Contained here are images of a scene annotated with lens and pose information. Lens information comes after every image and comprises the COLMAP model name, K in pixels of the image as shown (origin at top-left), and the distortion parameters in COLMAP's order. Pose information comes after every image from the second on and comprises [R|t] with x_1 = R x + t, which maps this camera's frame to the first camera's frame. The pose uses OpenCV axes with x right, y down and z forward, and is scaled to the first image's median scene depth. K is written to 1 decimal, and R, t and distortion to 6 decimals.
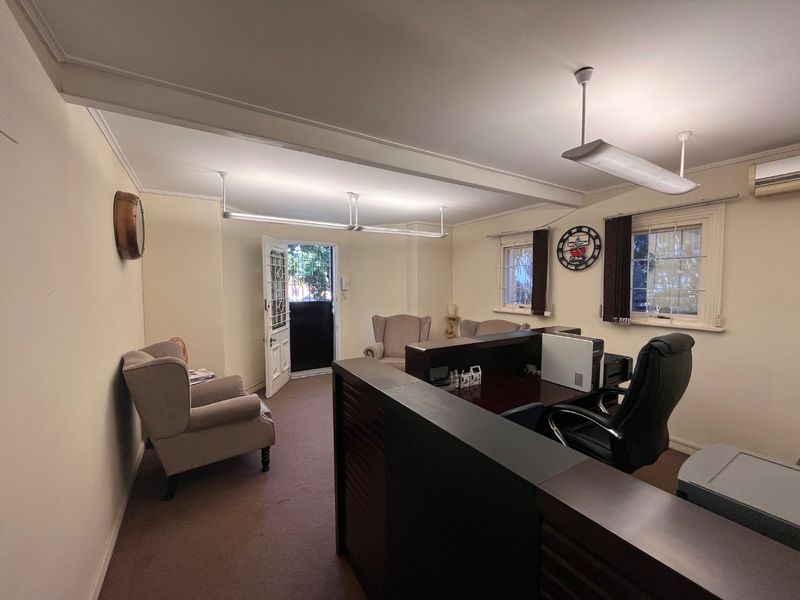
lens RADIAL K [[324.4, 0, 400.3], [0, 324.4, 301.5], [0, 0, 1]] dist [0.002463, 0.000454]
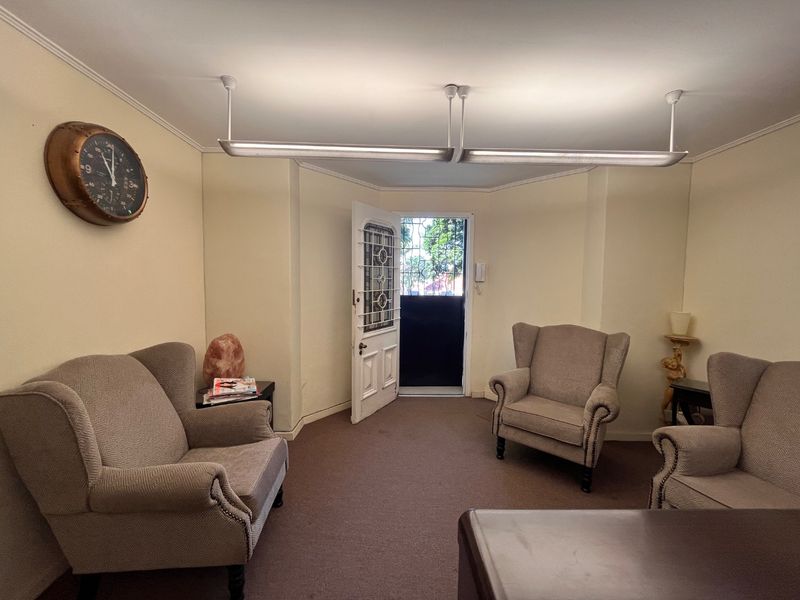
lens RADIAL K [[324.4, 0, 399.9], [0, 324.4, 300.2], [0, 0, 1]] dist [0.002463, 0.000454]
pose [[0.860337, 0.050771, -0.507191, 0.039870], [-0.044976, 0.998707, 0.023681, -0.005106], [0.507738, 0.002437, 0.861508, 0.373582]]
